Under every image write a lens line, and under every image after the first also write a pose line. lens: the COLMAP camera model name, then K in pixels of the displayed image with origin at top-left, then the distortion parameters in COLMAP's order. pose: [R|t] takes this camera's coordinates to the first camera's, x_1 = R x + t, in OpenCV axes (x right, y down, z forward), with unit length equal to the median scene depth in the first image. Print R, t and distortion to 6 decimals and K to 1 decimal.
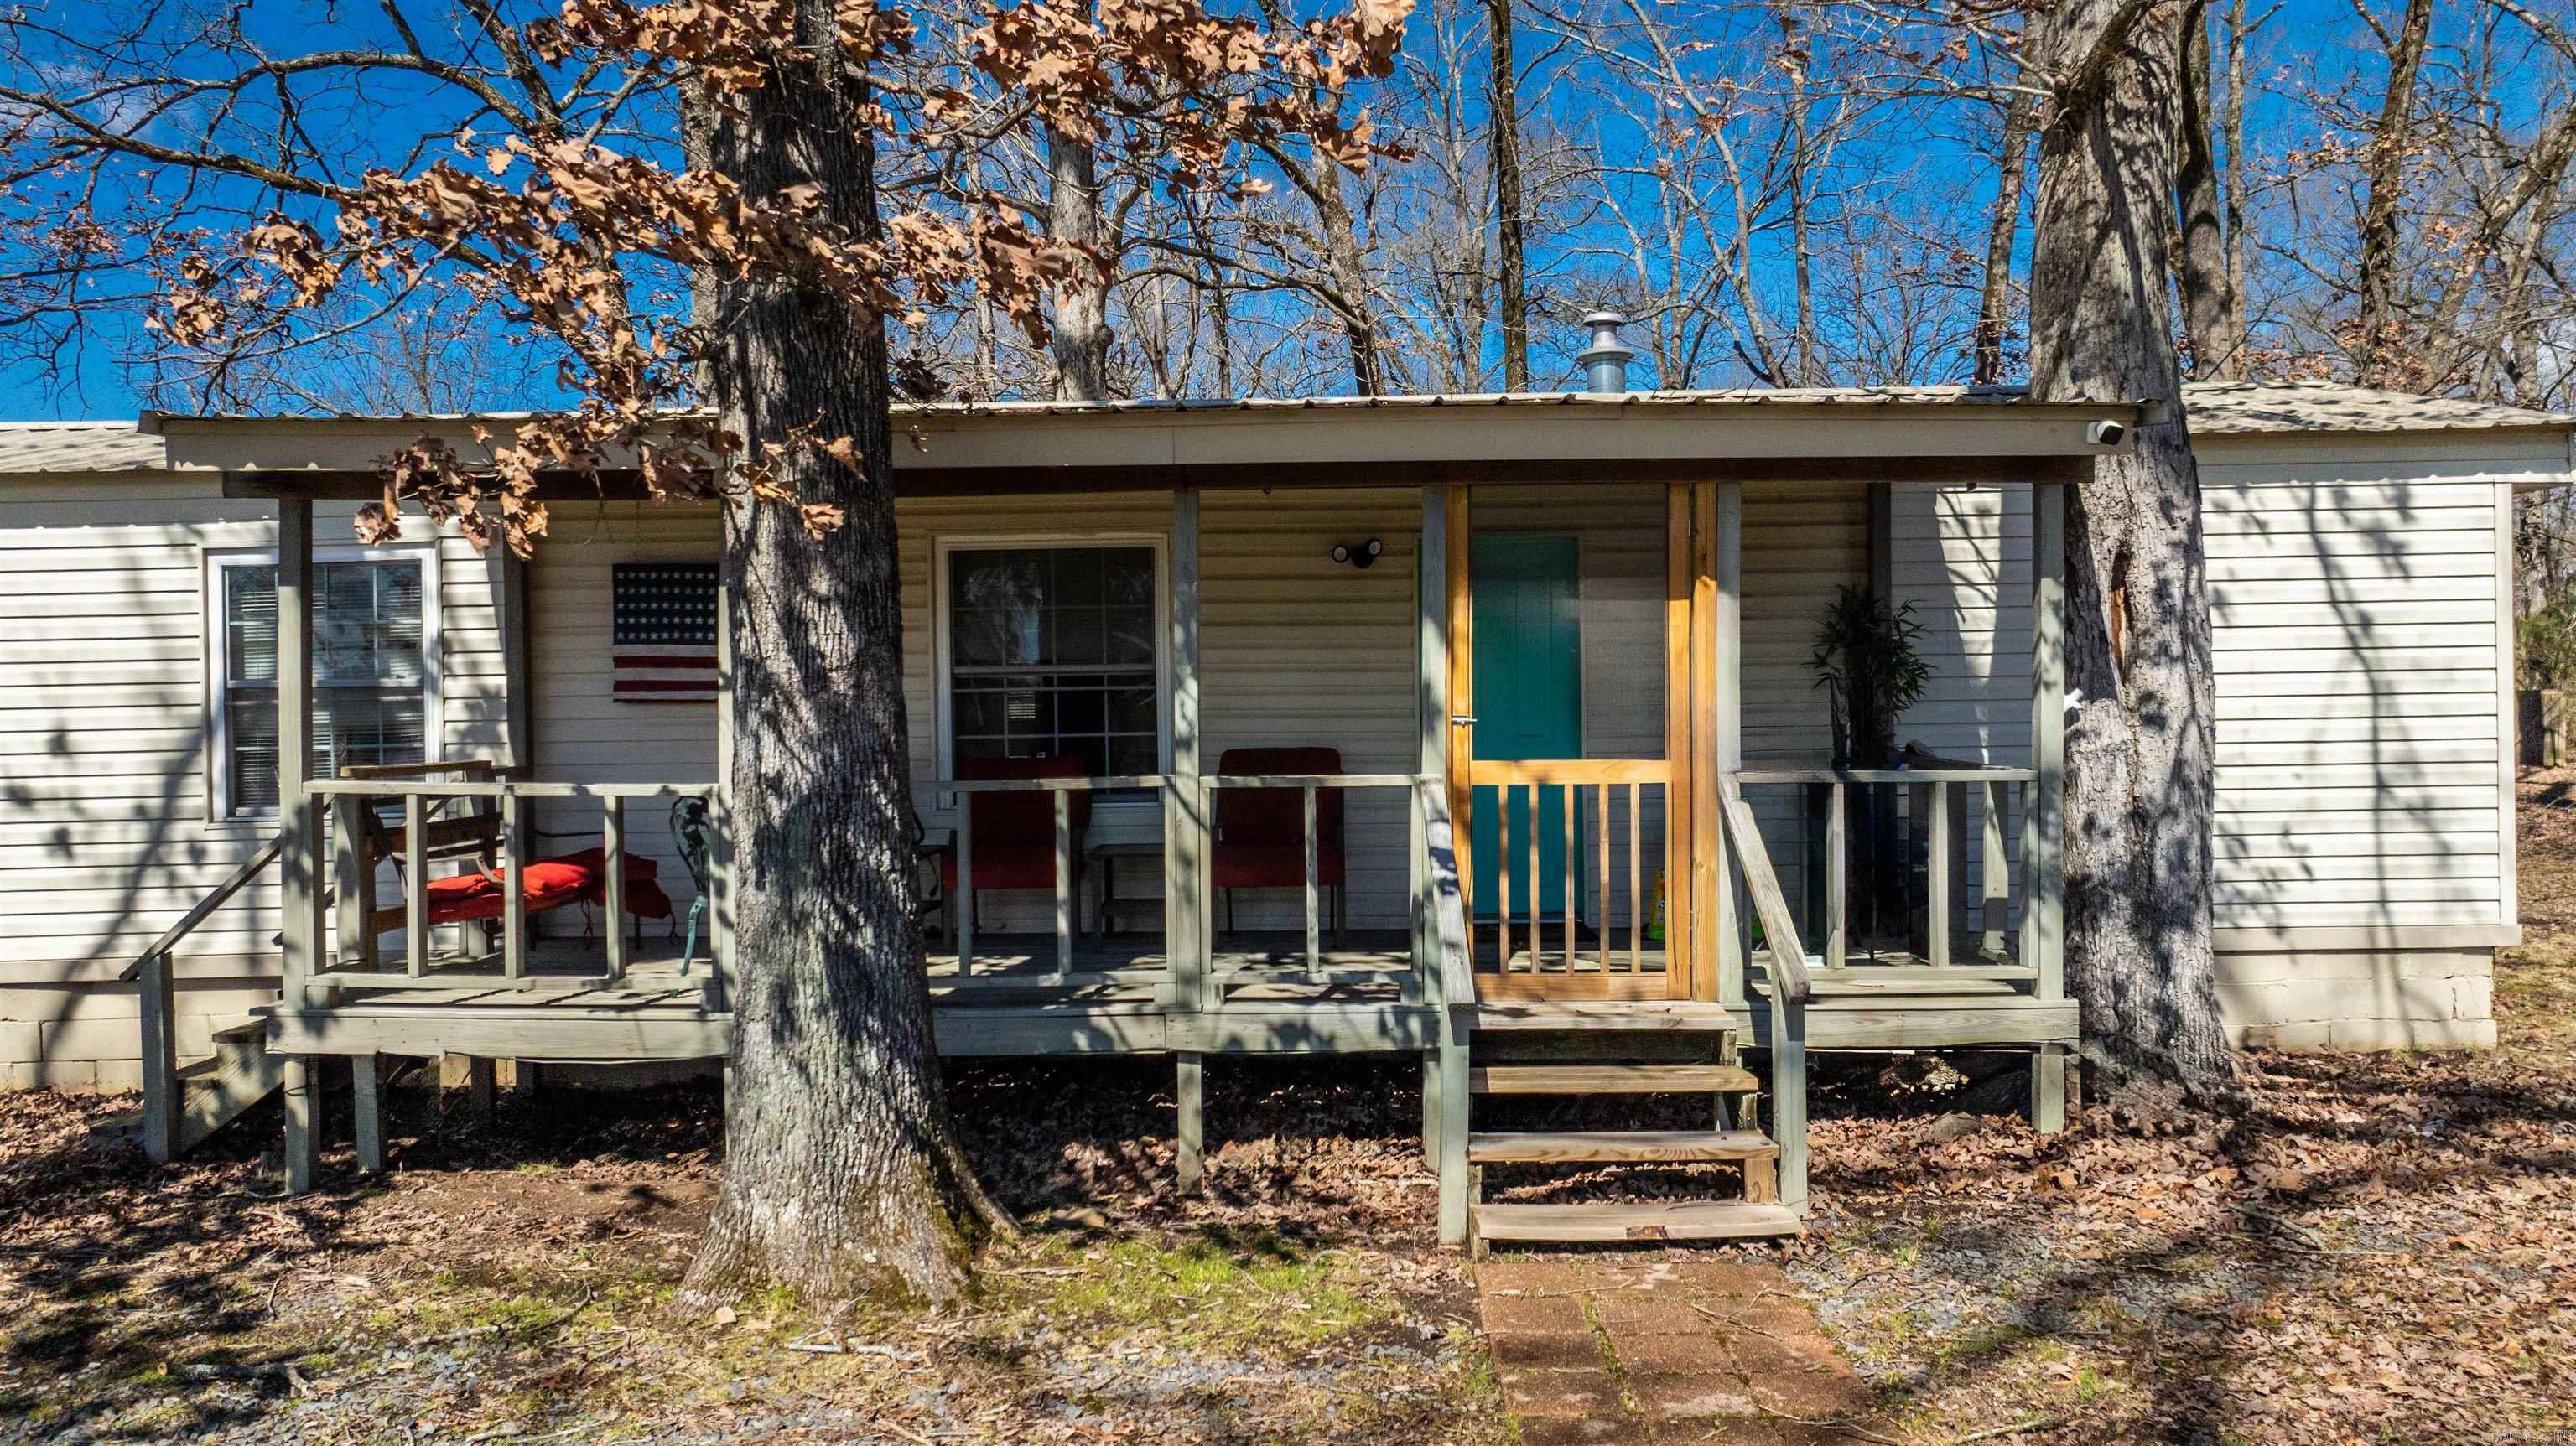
lens RADIAL K [[1917.7, 0, 1288.0], [0, 1917.7, 723.0], [0, 0, 1]] dist [-0.008823, -0.000652]
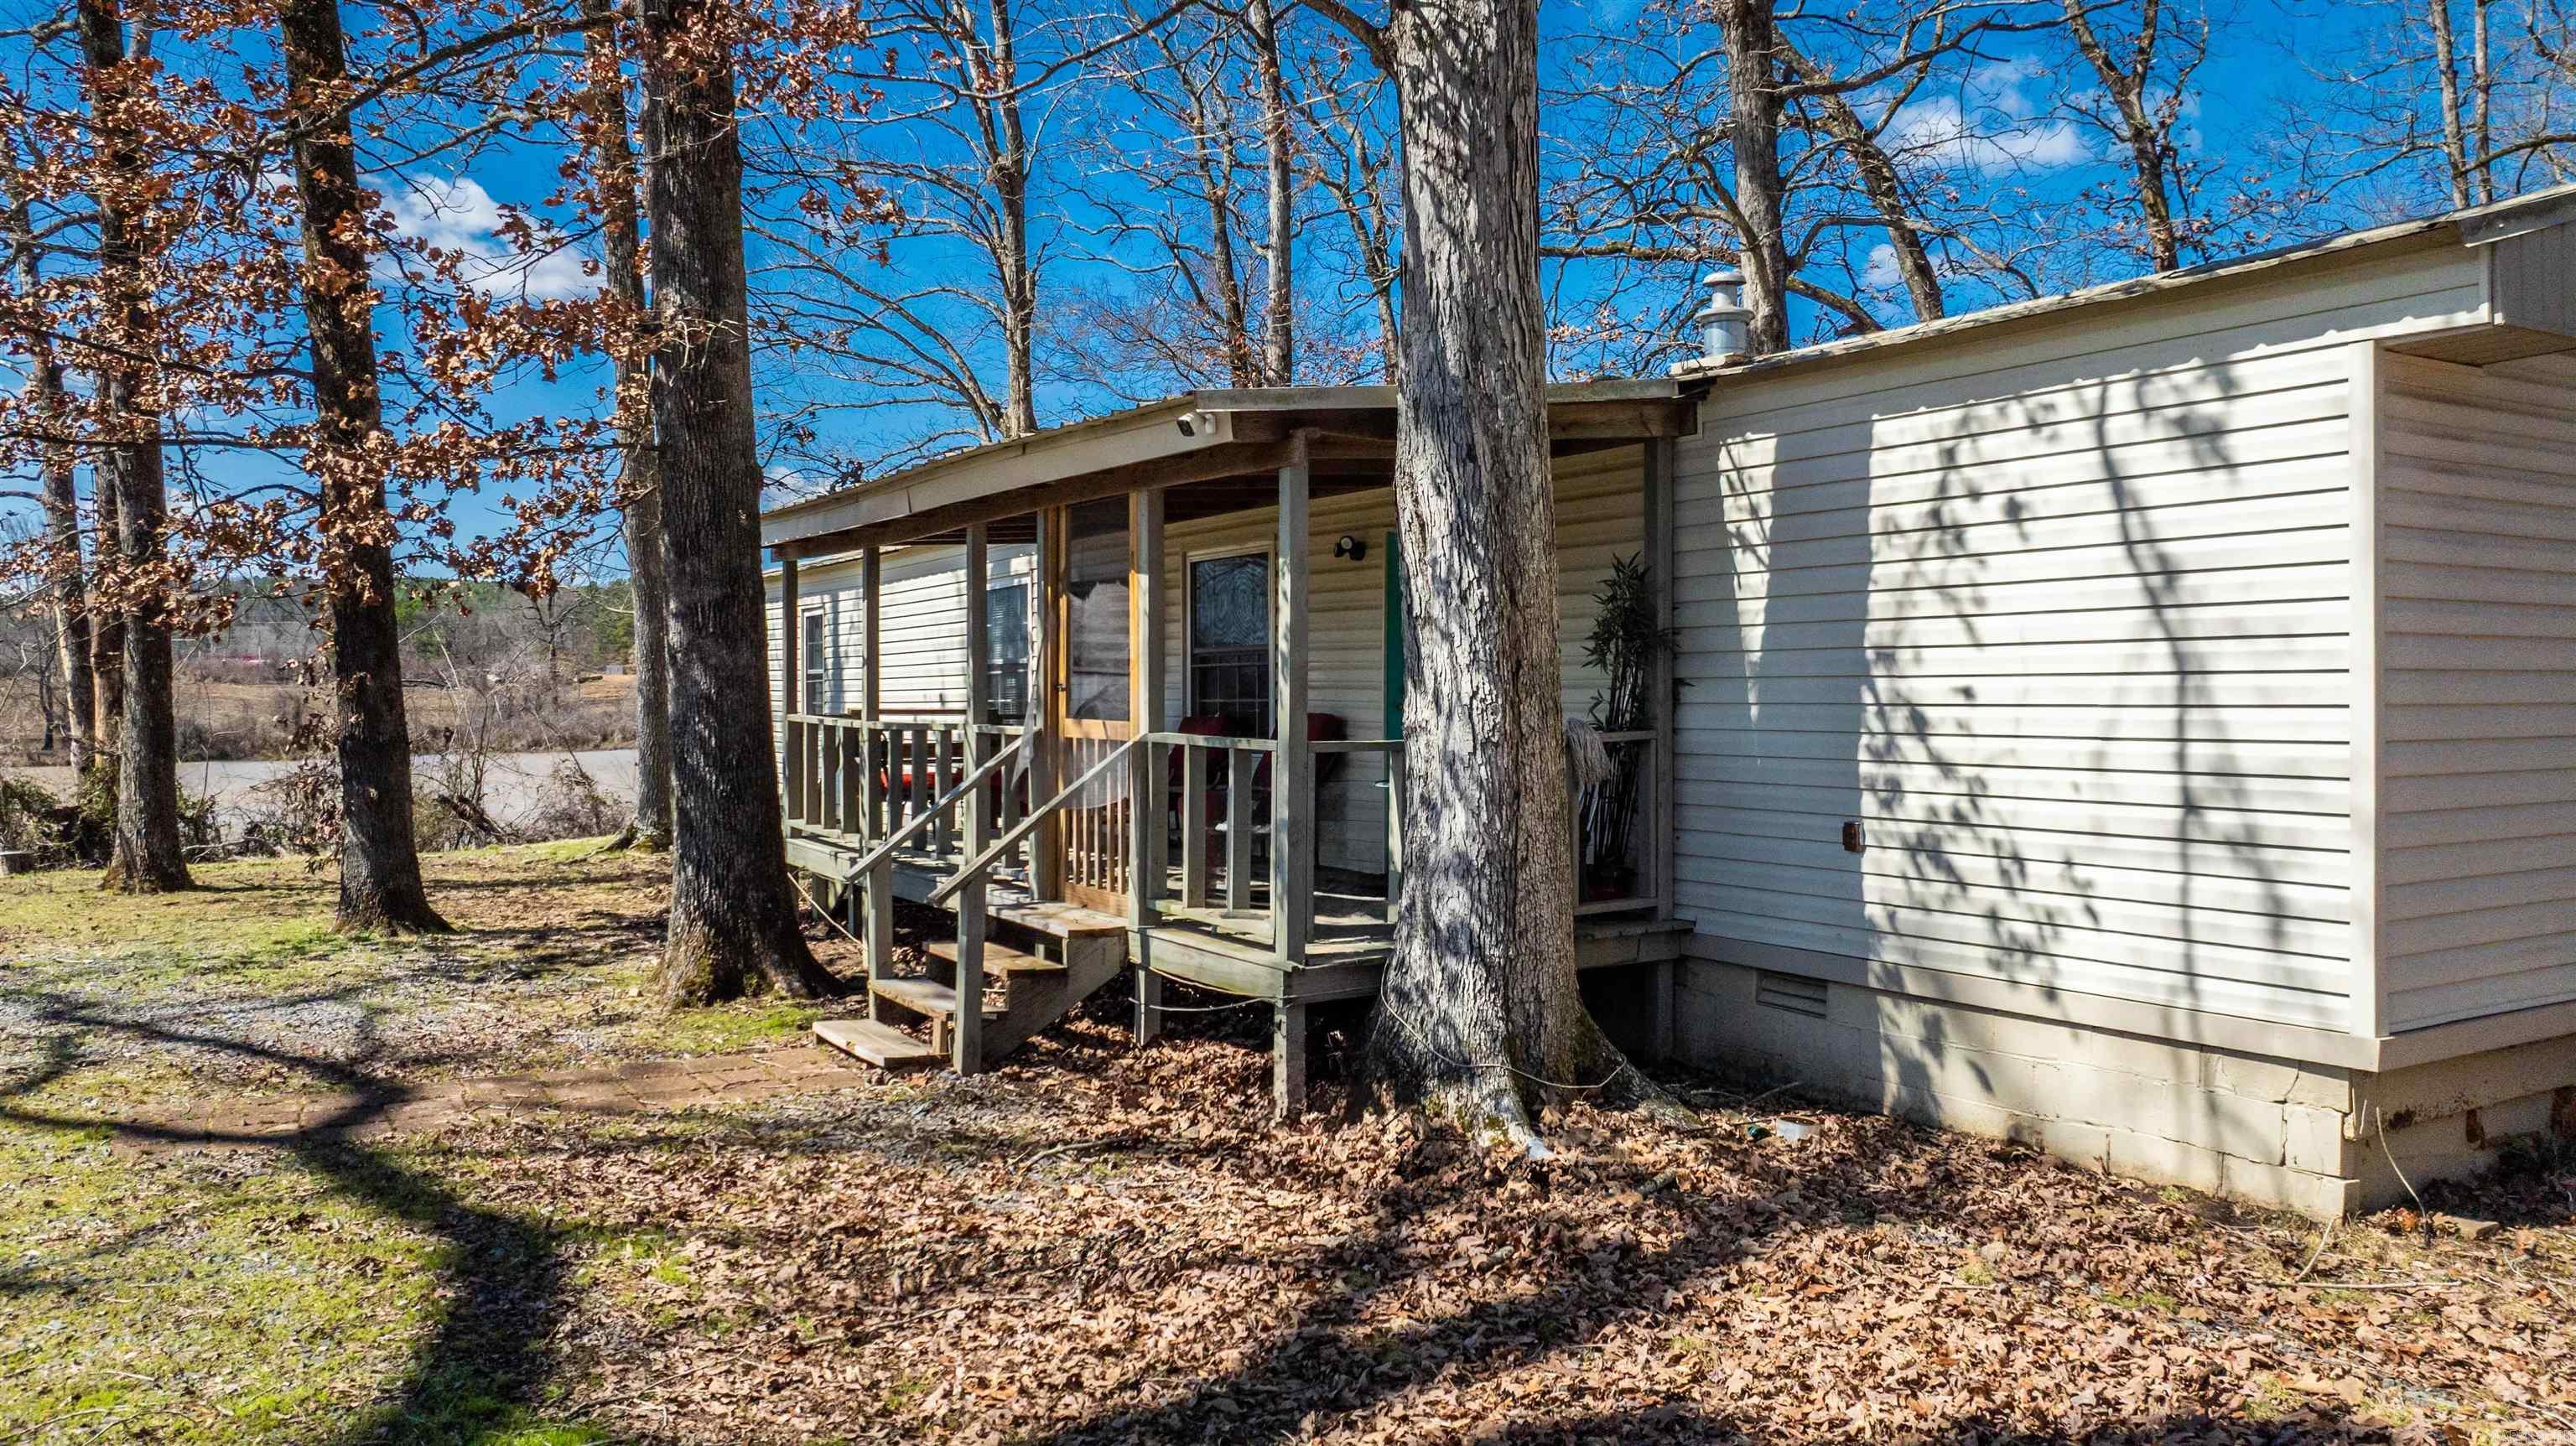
lens RADIAL K [[1822.8, 0, 1227.6], [0, 1822.8, 731.1], [0, 0, 1]] dist [-0.088919, 0.095366]
pose [[0.510000, 0.030438, -0.859636, 0.949939], [-0.024901, 0.999477, 0.020616, 0.001271], [0.859814, 0.010892, 0.510491, 0.372486]]
